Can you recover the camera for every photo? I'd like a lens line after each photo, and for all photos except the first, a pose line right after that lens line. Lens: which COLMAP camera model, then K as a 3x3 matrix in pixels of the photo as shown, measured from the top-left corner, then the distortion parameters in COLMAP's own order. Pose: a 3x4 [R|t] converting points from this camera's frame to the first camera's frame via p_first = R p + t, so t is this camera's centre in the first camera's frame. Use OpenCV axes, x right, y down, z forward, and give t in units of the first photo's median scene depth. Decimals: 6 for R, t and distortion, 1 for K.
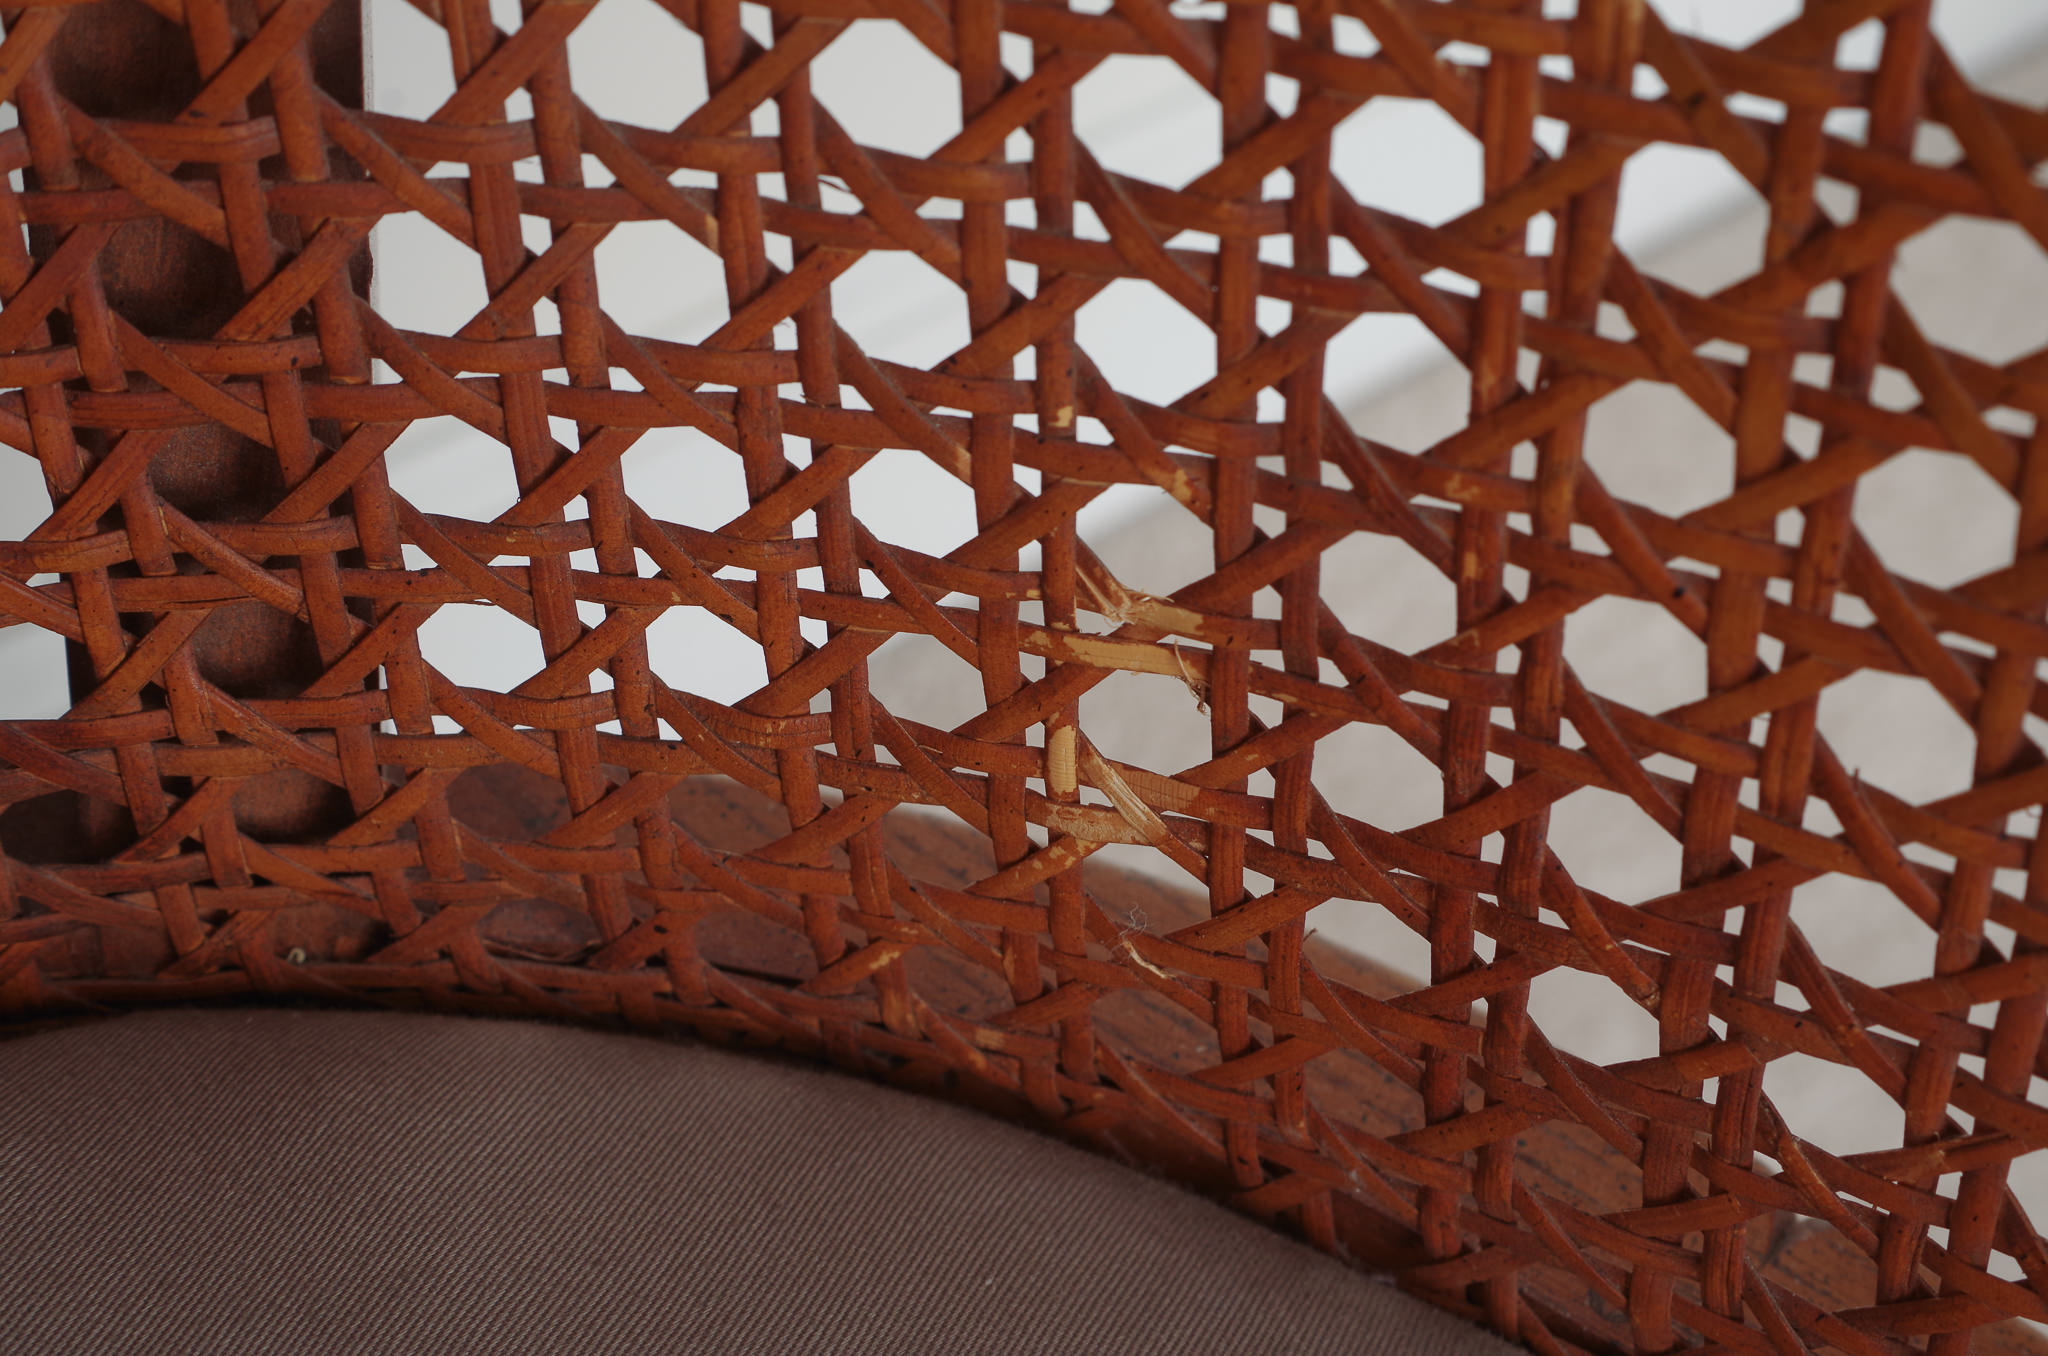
lens RADIAL K [[3908.8, 0, 1033.2], [0, 3908.8, 671.3], [0, 0, 1]] dist [0.226505, -0.261143]
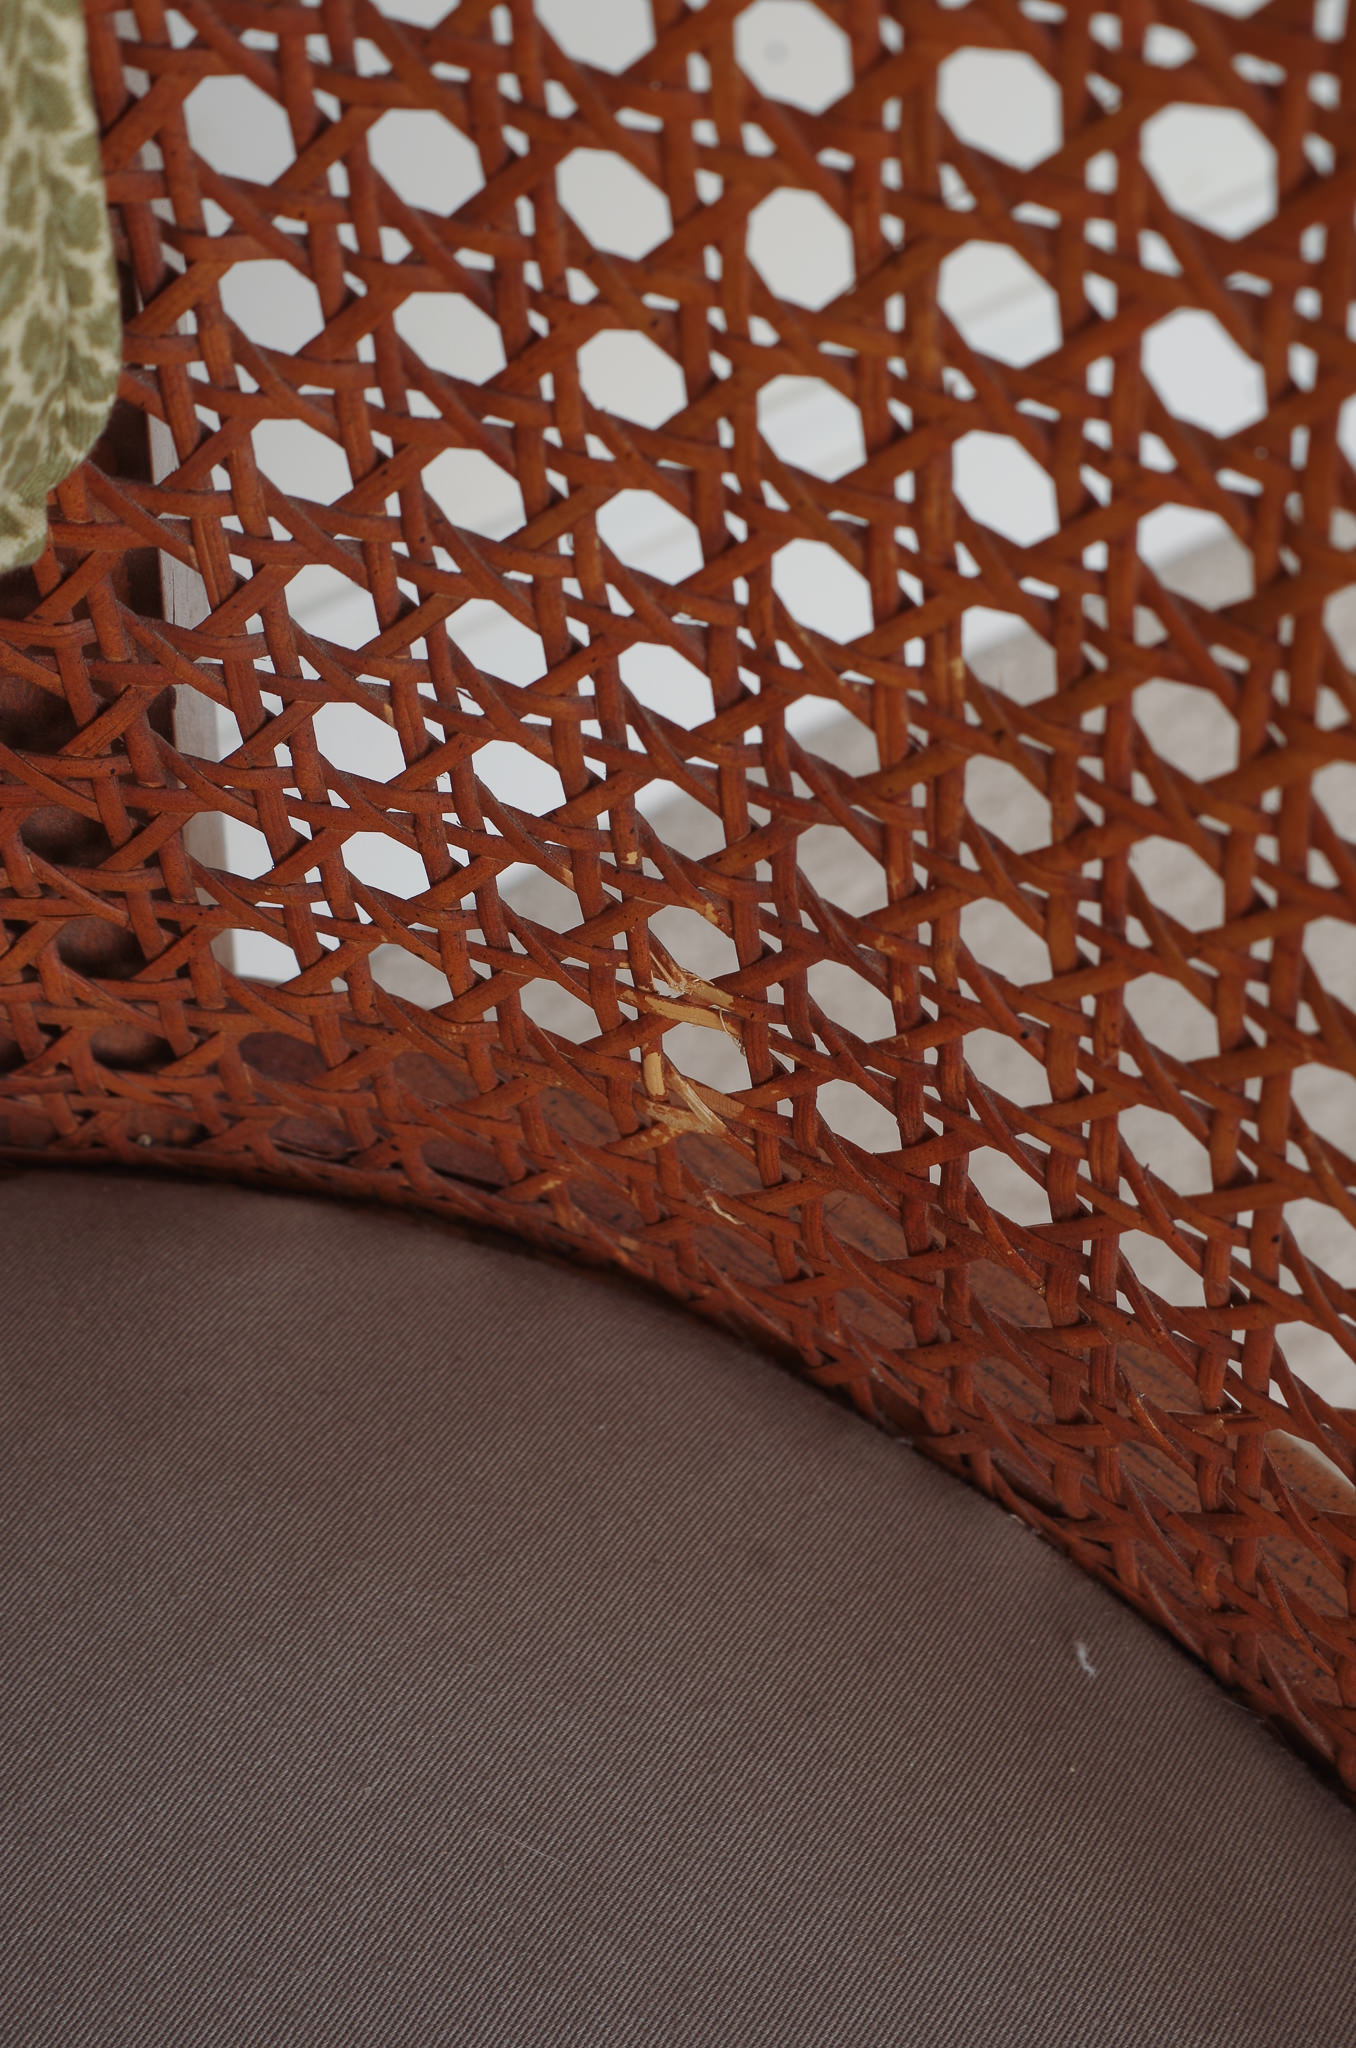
lens RADIAL K [[3908.8, 0, 678.0], [0, 3908.8, 1024.0], [0, 0, 1]] dist [0.226505, -0.261143]
pose [[0.986837, 0.074254, -0.143660, 0.209250], [-0.054666, 0.989228, 0.135789, -0.179532], [0.152195, -0.126149, 0.980267, -0.344521]]
